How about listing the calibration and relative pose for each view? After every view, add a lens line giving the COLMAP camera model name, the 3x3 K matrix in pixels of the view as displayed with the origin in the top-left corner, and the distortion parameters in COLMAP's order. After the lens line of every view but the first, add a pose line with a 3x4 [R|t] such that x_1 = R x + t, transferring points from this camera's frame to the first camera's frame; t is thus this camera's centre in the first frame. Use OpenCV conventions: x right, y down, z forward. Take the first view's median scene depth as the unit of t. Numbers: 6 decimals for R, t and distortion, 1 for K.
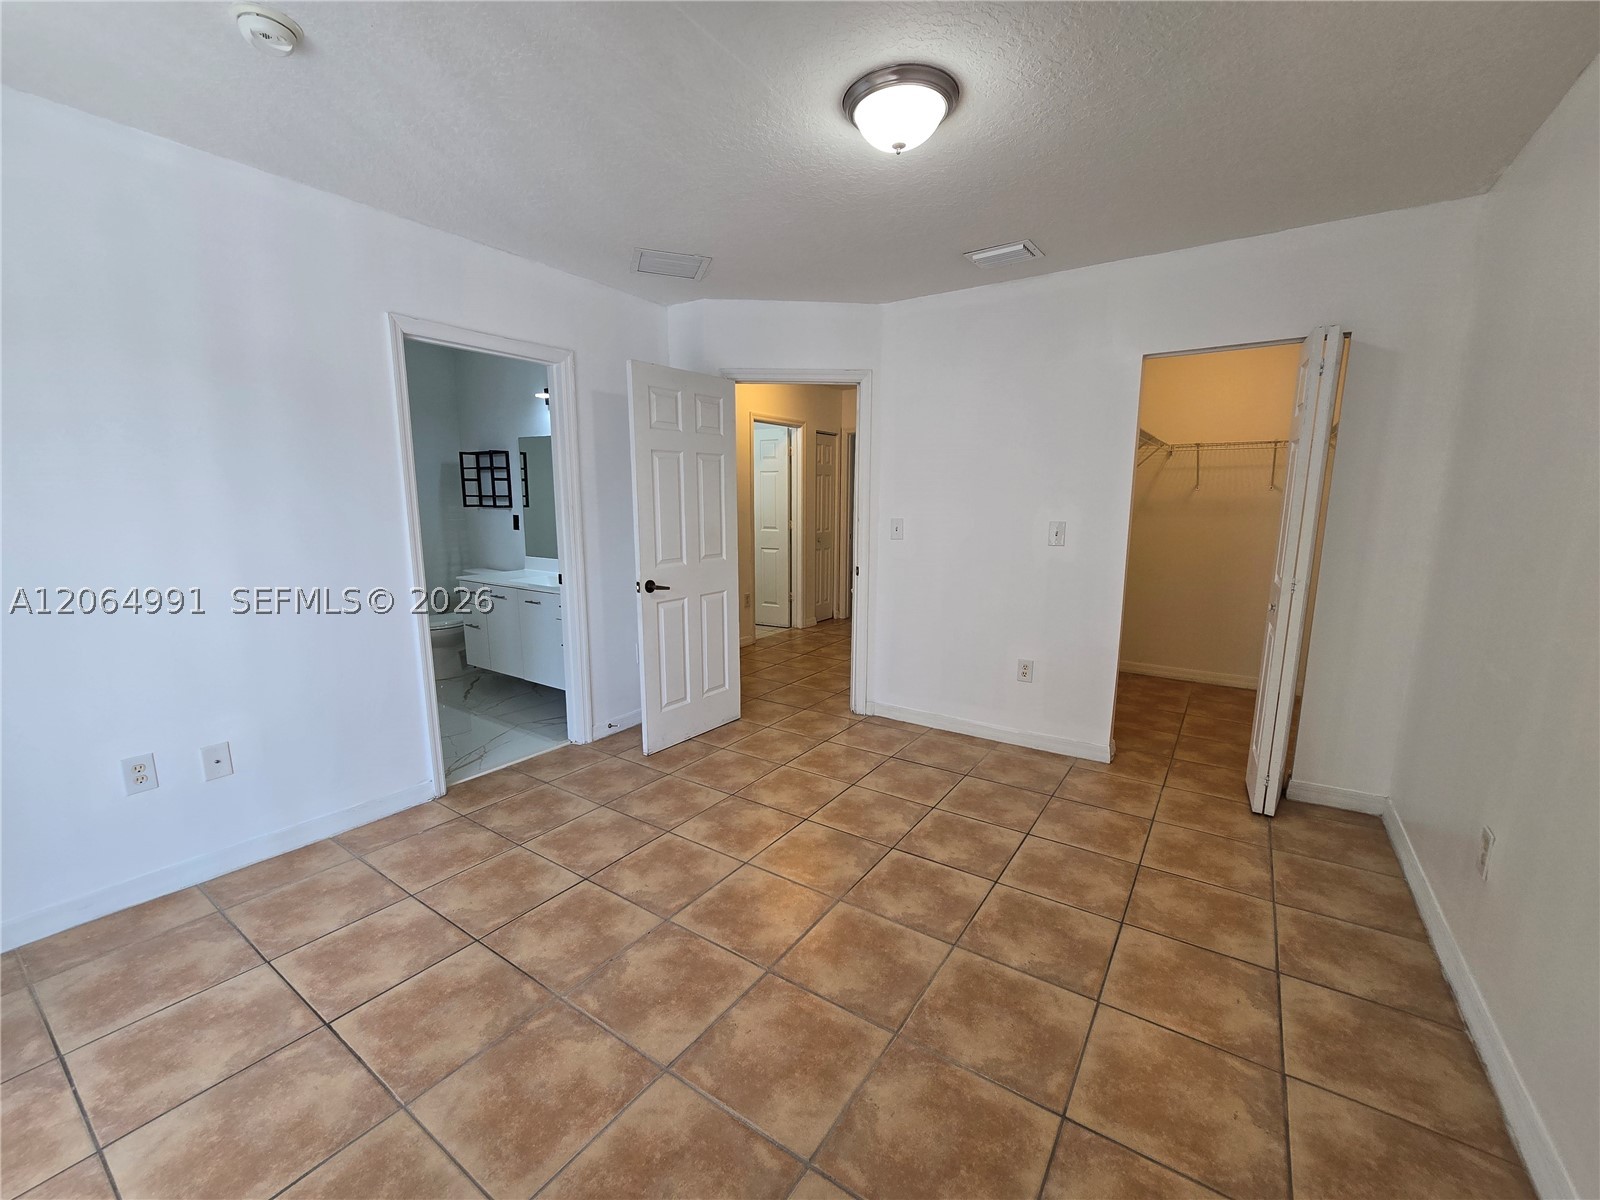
lens RADIAL K [[653.6, 0, 802.9], [0, 653.6, 611.6], [0, 0, 1]] dist [-0.003055, 0.001843]
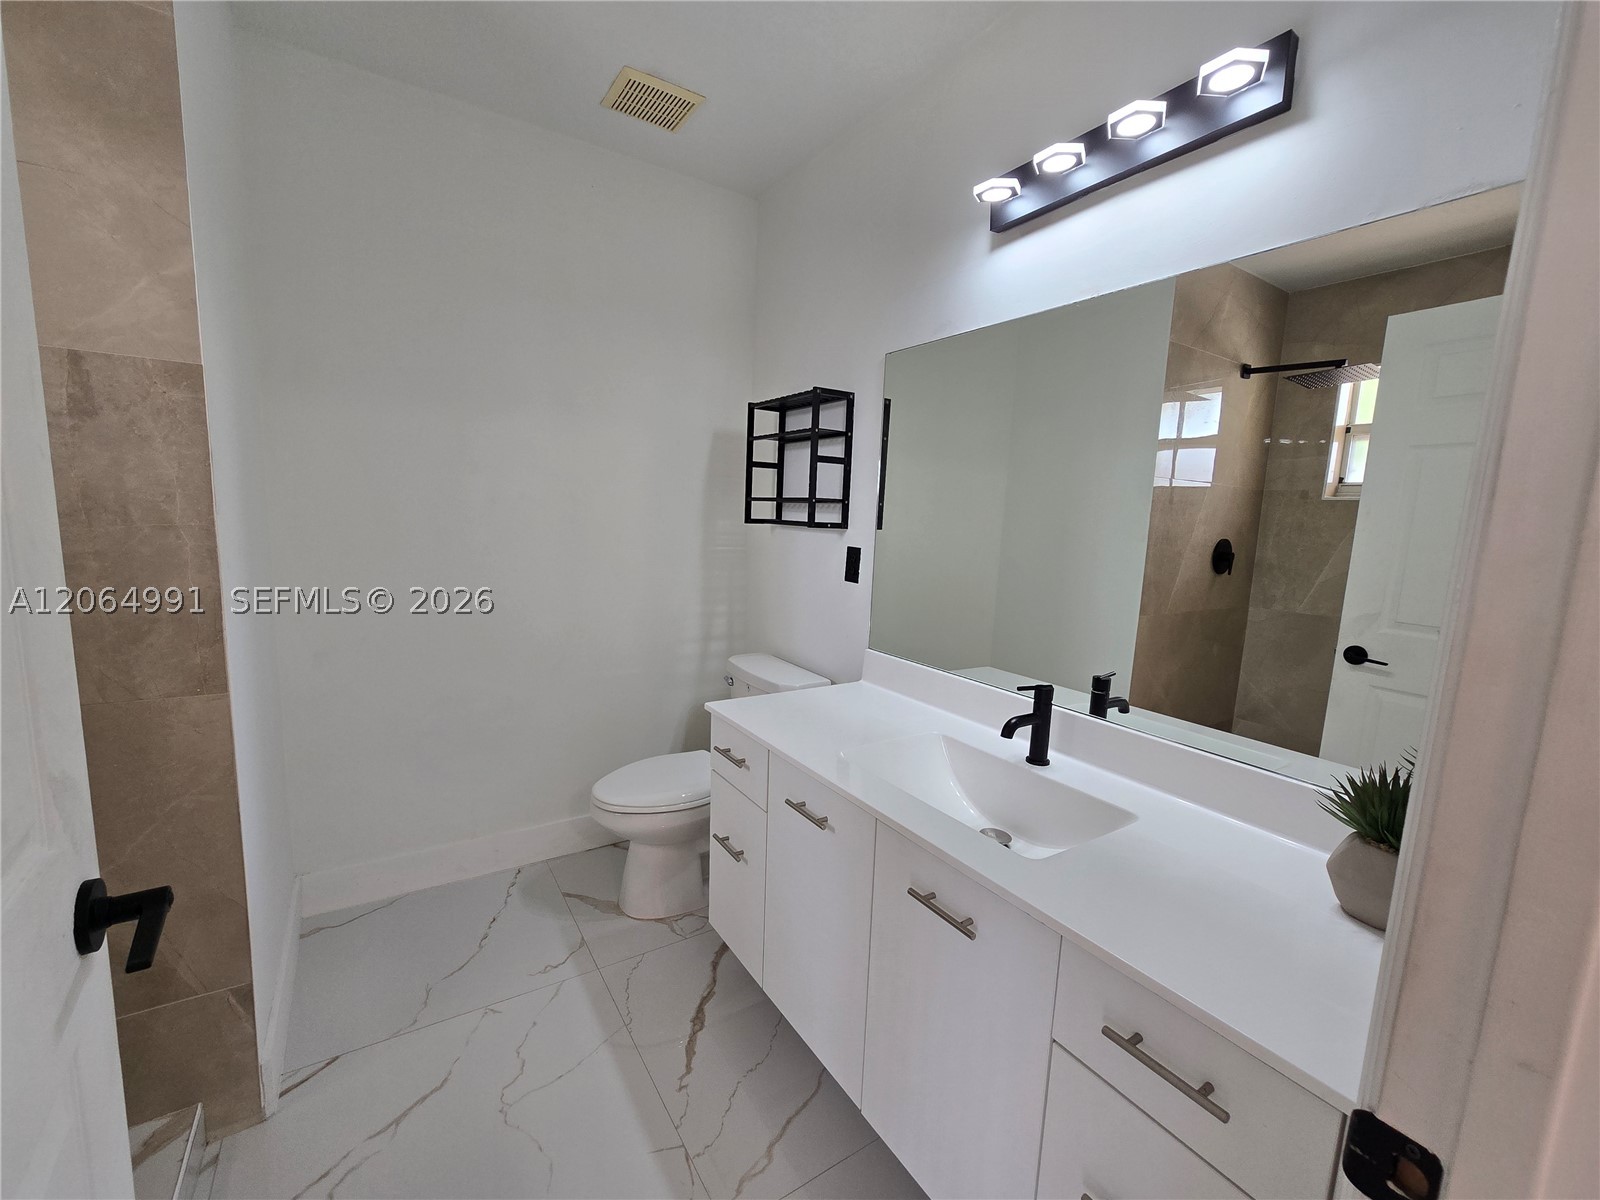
lens RADIAL K [[653.6, 0, 796.7], [0, 653.6, 602.9], [0, 0, 1]] dist [-0.003055, 0.001843]
pose [[0.919354, 0.085718, -0.383979, -0.309618], [-0.102989, 0.994378, -0.024604, -0.098299], [0.379711, 0.062165, 0.923014, 0.603378]]
